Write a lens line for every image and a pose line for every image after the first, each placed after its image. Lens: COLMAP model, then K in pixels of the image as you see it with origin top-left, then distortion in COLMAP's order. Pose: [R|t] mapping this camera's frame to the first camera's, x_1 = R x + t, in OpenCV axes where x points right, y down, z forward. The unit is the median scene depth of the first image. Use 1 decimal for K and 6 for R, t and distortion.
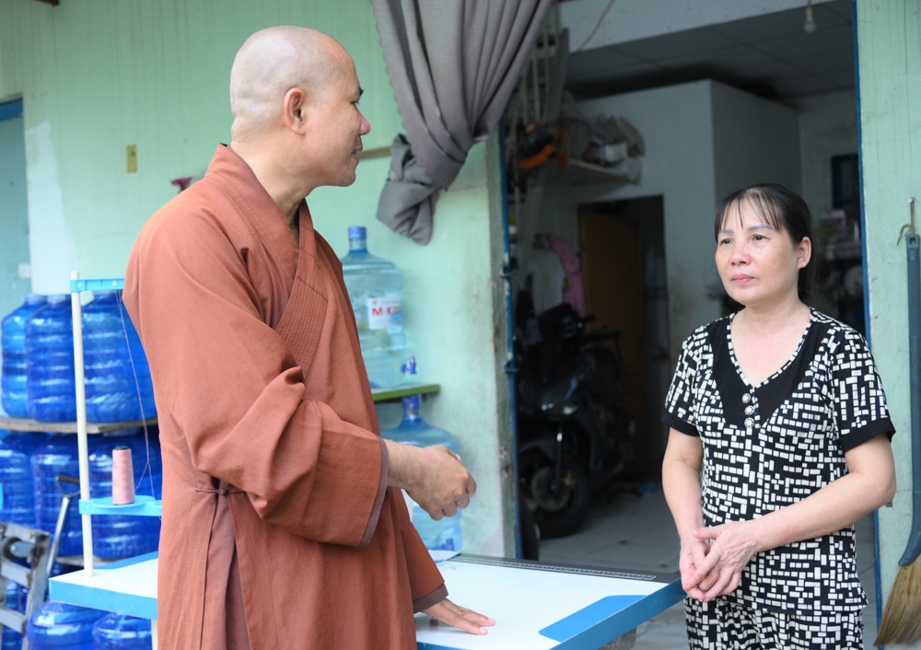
lens RADIAL K [[1125.2, 0, 460.5], [0, 1125.2, 325.0], [0, 0, 1]] dist [-0.014760, -0.000633]
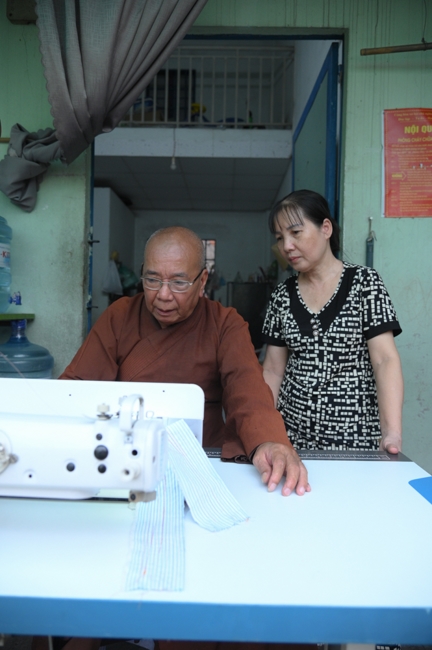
lens RADIAL K [[456.7, 0, 216.0], [0, 456.7, 325.0], [0, 0, 1]] dist [-0.003871, -0.004592]
pose [[0.828885, 0.051681, 0.557026, -0.149087], [-0.056630, 0.998360, -0.008358, 0.059218], [-0.556545, -0.024617, 0.830453, 0.420635]]
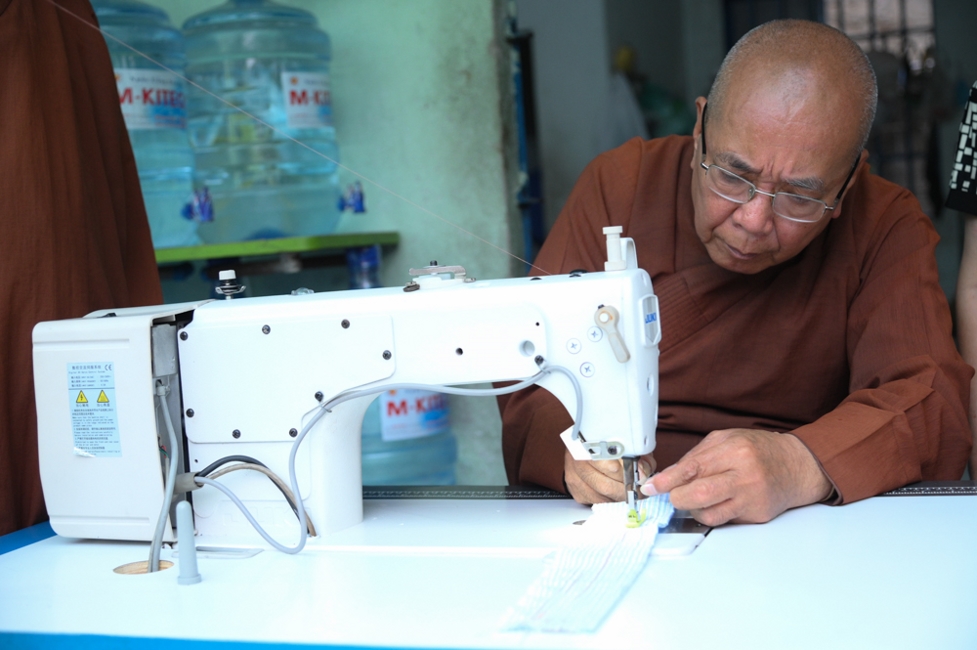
lens RADIAL K [[1389.5, 0, 488.5], [0, 1389.5, 325.0], [0, 0, 1]] dist [-0.007506, 0.018708]
pose [[0.970194, -0.039817, 0.239038, -0.149270], [0.030098, 0.998570, 0.044172, 0.071536], [-0.240455, -0.035660, 0.970005, 0.306796]]
